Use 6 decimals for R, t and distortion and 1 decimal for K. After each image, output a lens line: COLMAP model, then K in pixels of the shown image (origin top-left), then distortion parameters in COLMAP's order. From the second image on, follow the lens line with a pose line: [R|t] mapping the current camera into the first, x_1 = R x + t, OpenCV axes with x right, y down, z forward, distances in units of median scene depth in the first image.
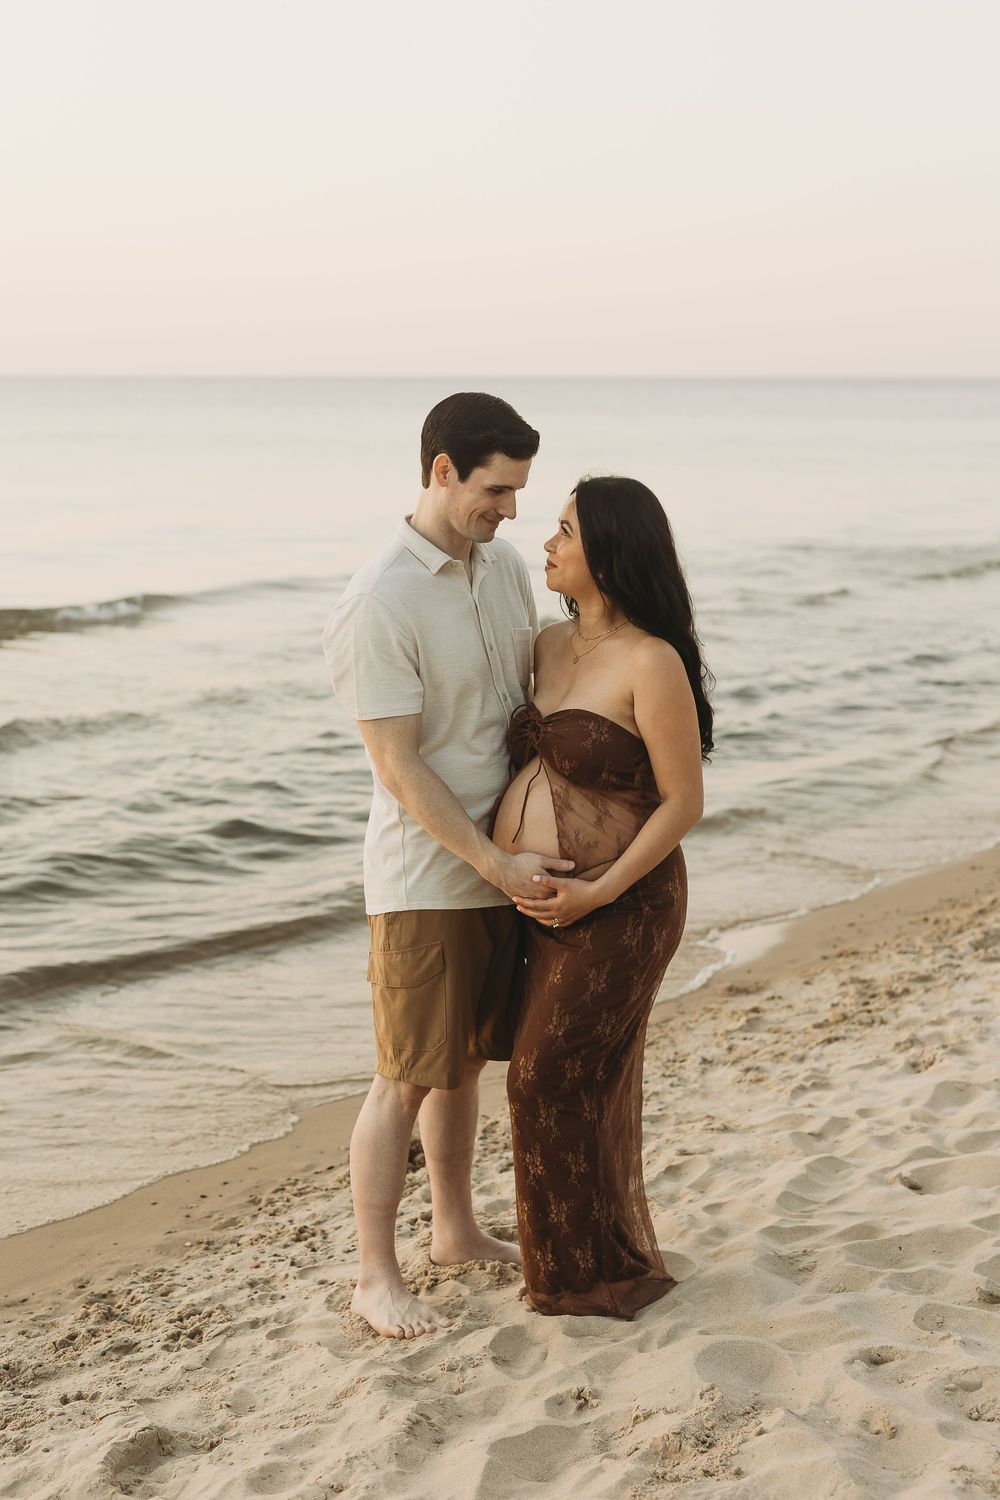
lens RADIAL K [[2240.8, 0, 509.7], [0, 2240.8, 741.6], [0, 0, 1]] dist [0.031150, 0.000000]
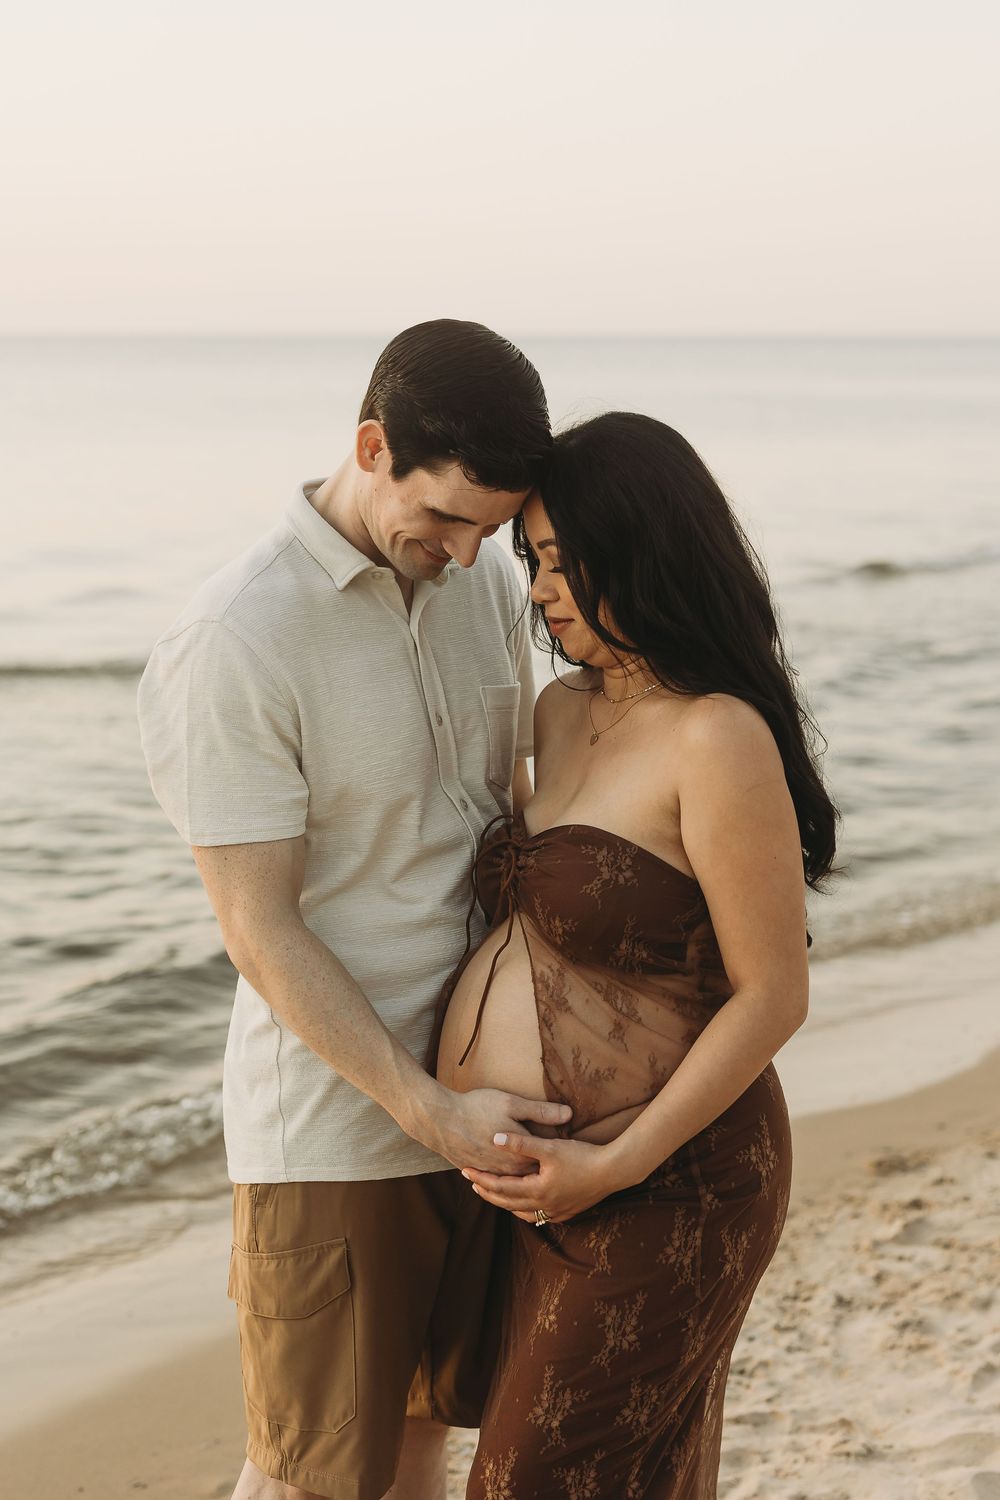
lens RADIAL K [[2240.8, 0, 505.2], [0, 2240.8, 763.5], [0, 0, 1]] dist [0.031150, 0.000000]
pose [[0.997266, -0.013783, -0.072602, 0.050040], [0.014222, 0.999883, 0.005545, -0.031433], [0.072517, -0.006562, 0.997346, 0.424965]]
